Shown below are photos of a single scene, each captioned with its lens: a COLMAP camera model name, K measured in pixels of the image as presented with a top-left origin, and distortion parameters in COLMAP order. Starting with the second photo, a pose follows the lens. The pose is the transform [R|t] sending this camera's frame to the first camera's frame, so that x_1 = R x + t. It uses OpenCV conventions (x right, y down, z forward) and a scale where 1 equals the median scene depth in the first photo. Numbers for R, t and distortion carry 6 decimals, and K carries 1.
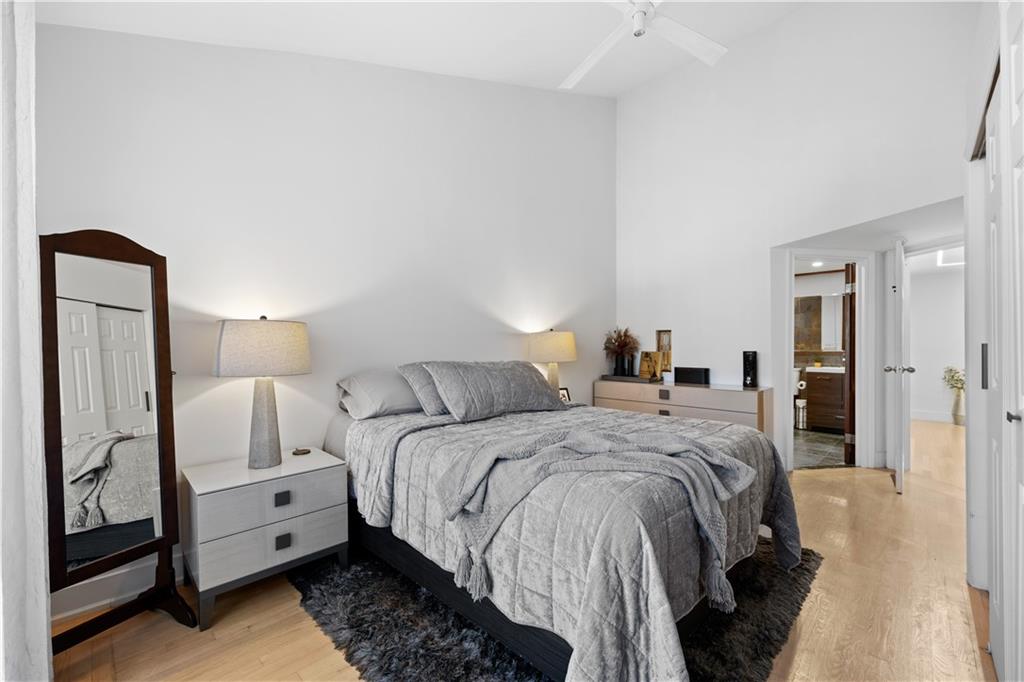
lens RADIAL K [[414.2, 0, 511.5], [0, 414.2, 347.0], [0, 0, 1]] dist [-0.000515, -0.000357]
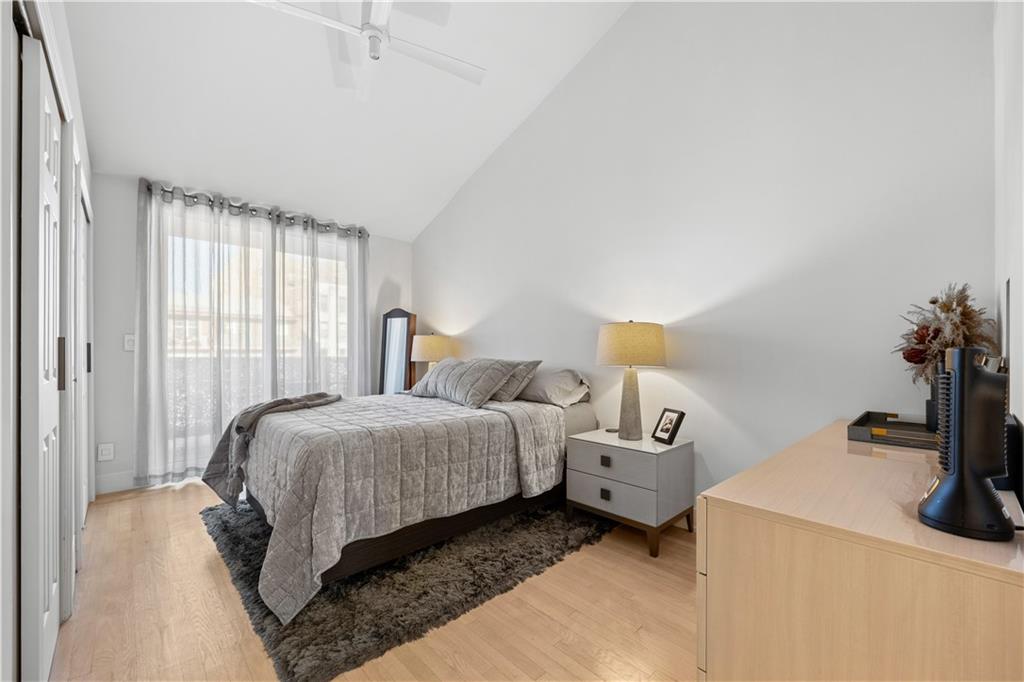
lens RADIAL K [[414.2, 0, 511.5], [0, 414.2, 347.0], [0, 0, 1]] dist [-0.000515, -0.000357]
pose [[-0.039556, 0.003640, -0.999211, 0.871452], [0.014269, 0.999893, 0.003078, -0.001851], [0.999115, -0.014136, -0.039604, 0.875733]]
